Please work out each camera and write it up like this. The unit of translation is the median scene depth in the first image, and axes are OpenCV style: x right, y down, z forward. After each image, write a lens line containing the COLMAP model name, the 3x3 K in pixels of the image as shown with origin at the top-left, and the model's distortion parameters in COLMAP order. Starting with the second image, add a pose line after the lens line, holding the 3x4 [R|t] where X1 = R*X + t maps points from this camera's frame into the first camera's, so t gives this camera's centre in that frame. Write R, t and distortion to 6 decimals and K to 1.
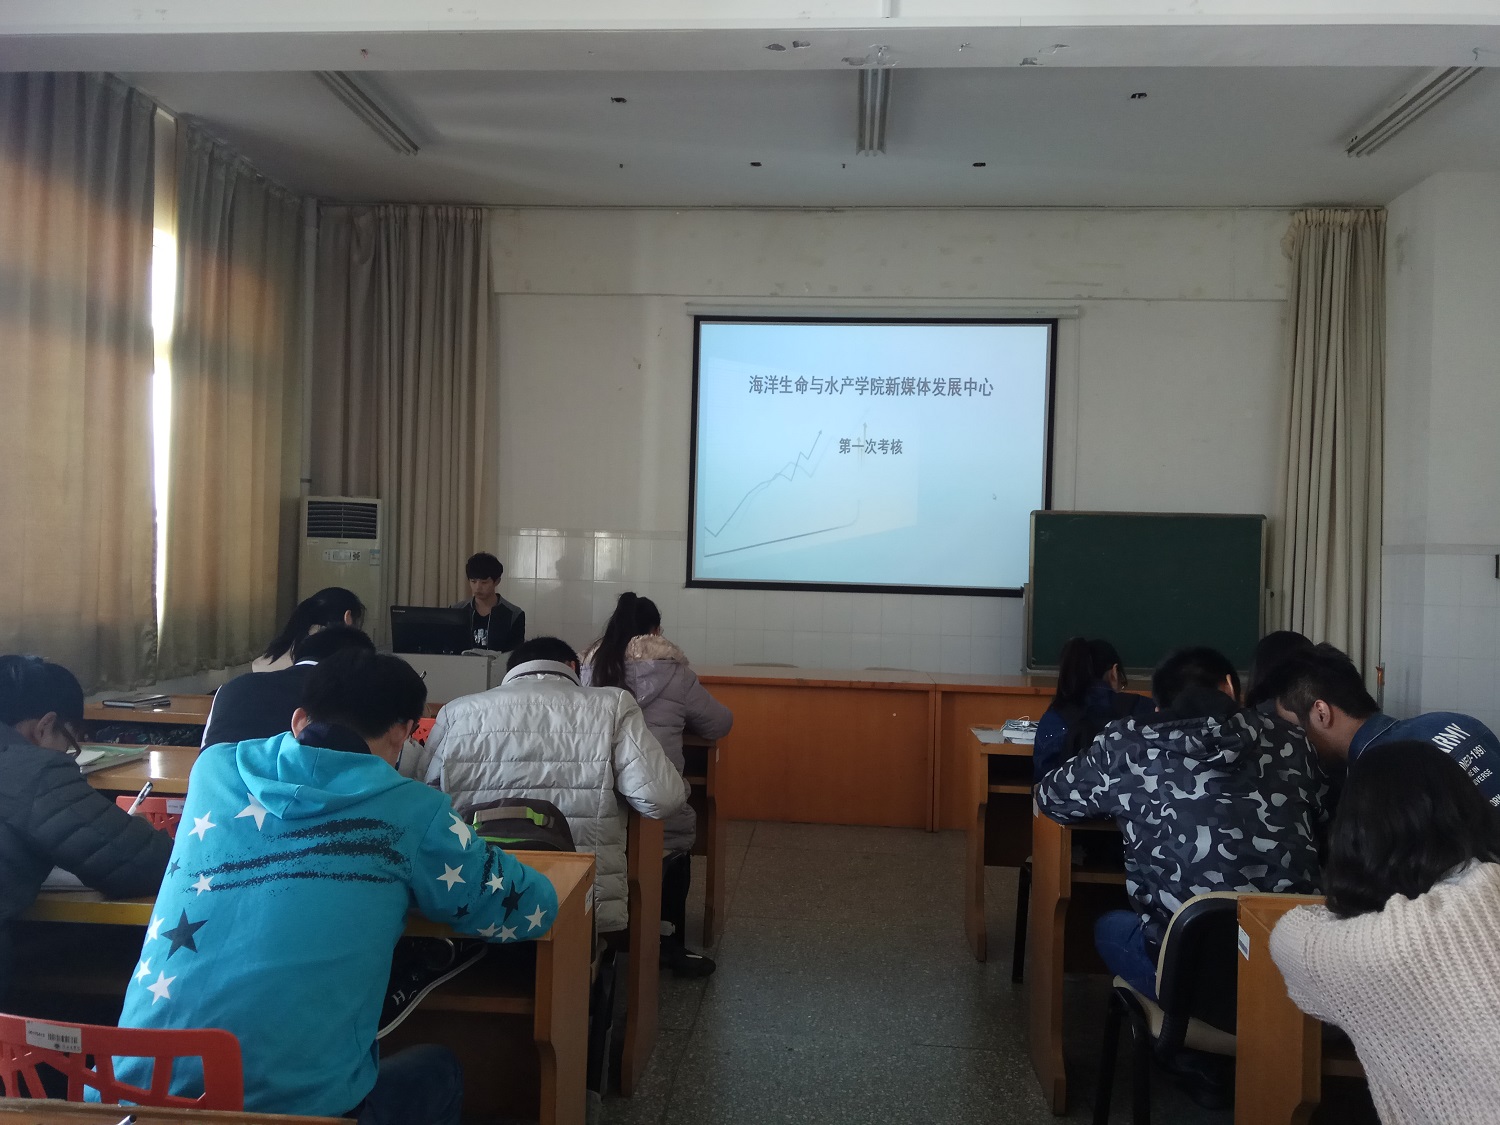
lens RADIAL K [[1142.0, 0, 752.9], [0, 1142.0, 557.2], [0, 0, 1]] dist [0.127778, -0.209456]
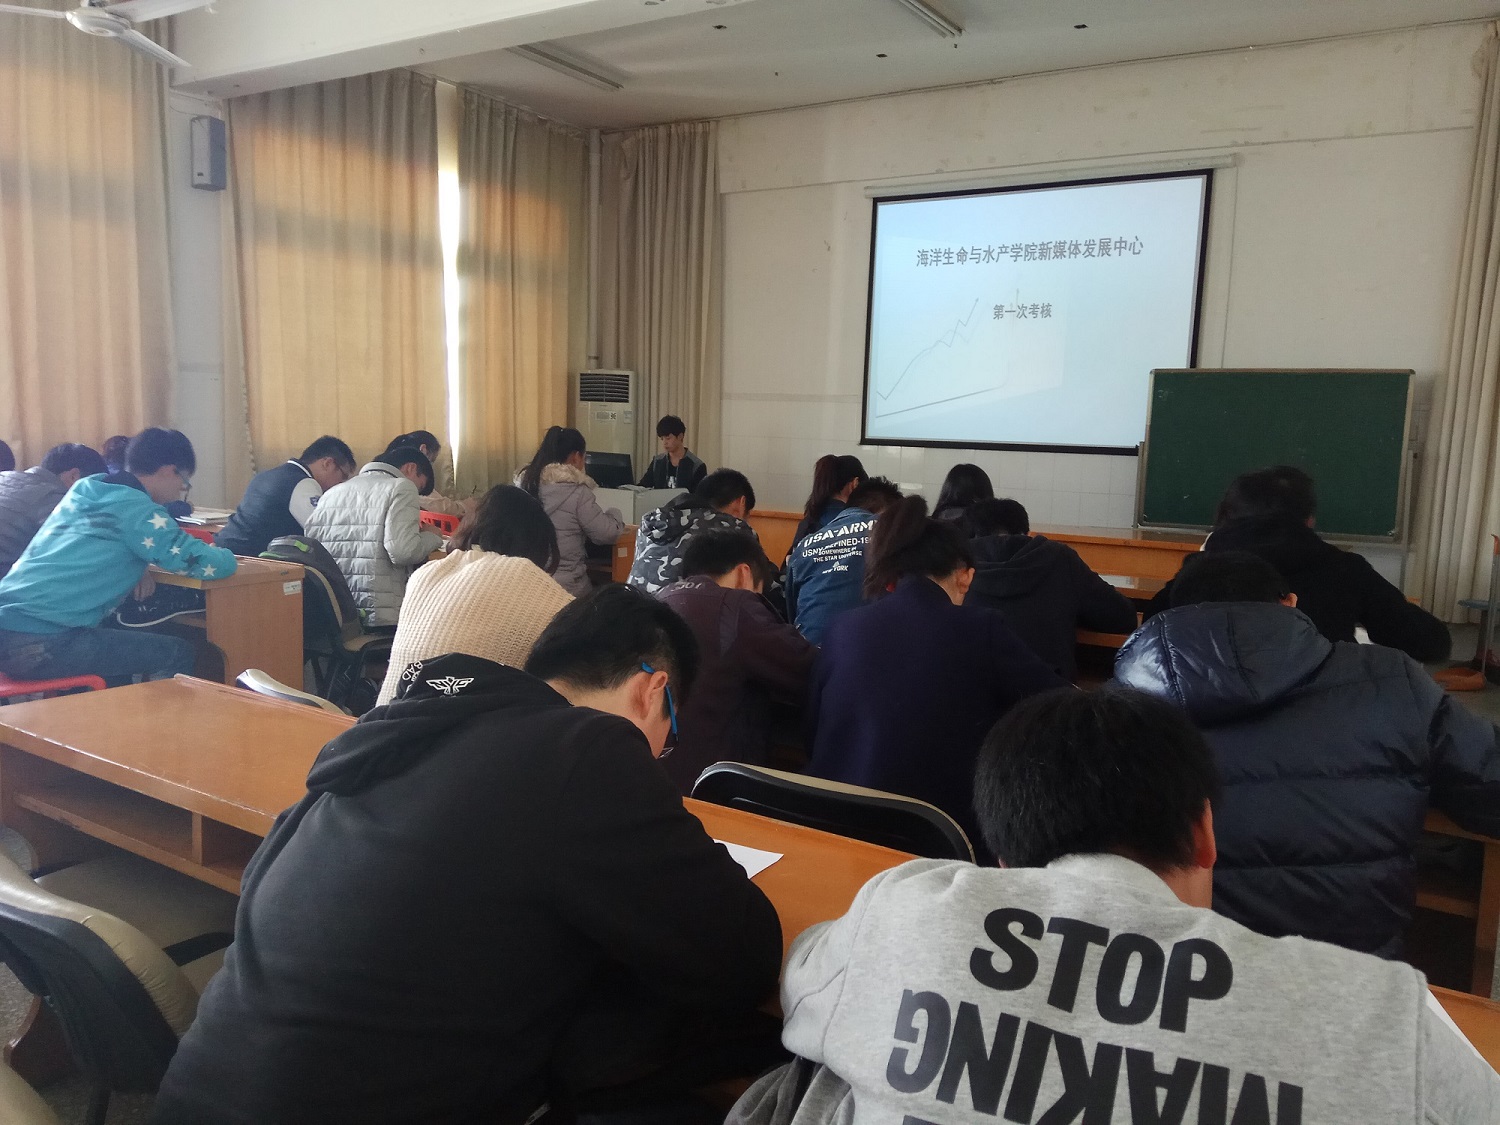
lens RADIAL K [[1142.0, 0, 752.9], [0, 1142.0, 557.2], [0, 0, 1]] dist [0.127778, -0.209456]
pose [[0.885141, 0.057733, -0.461727, 0.403152], [-0.008297, 0.994074, 0.108390, 0.015698], [0.465249, -0.092109, 0.880375, -0.072971]]
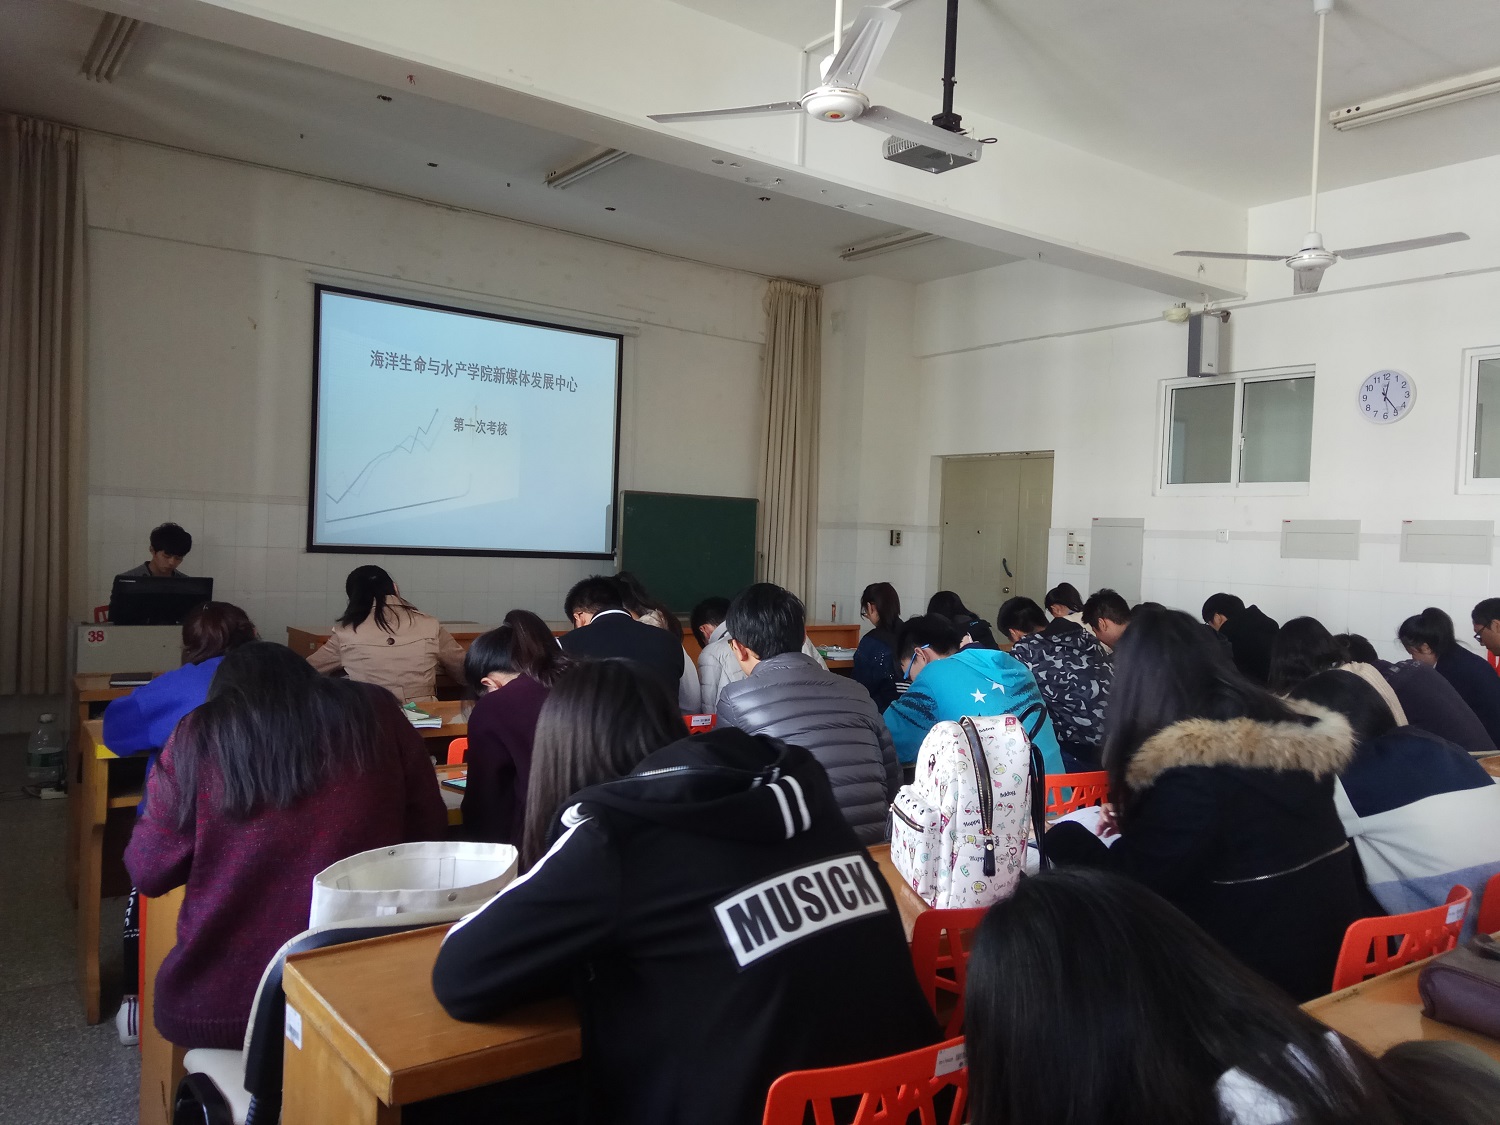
lens RADIAL K [[1142.0, 0, 752.9], [0, 1142.0, 557.2], [0, 0, 1]] dist [0.127778, -0.209456]
pose [[0.757593, -0.006835, 0.652691, -0.452352], [-0.019815, 0.999243, 0.033464, -0.012199], [-0.652426, -0.038285, 0.756884, -0.037409]]
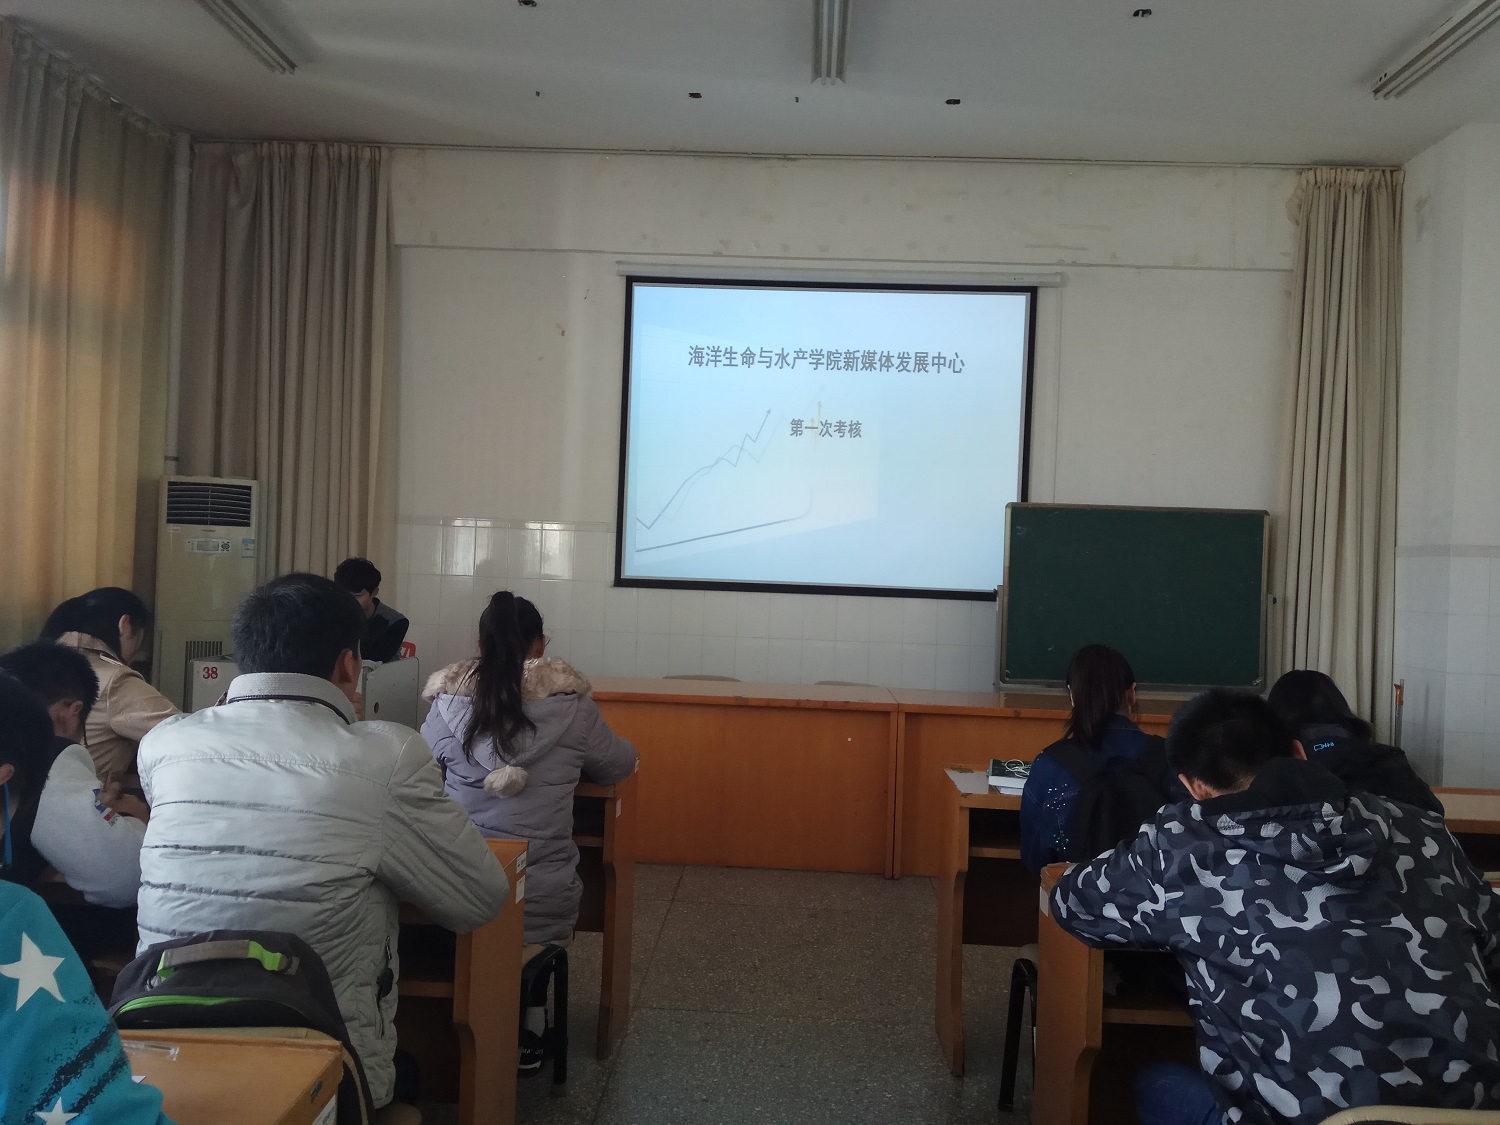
lens RADIAL K [[1142.0, 0, 752.9], [0, 1142.0, 557.2], [0, 0, 1]] dist [0.127778, -0.209456]
pose [[0.999263, 0.009910, 0.037091, 0.015693], [-0.009971, 0.999949, 0.001467, 0.001636], [-0.037075, -0.001835, 0.999311, 0.126527]]
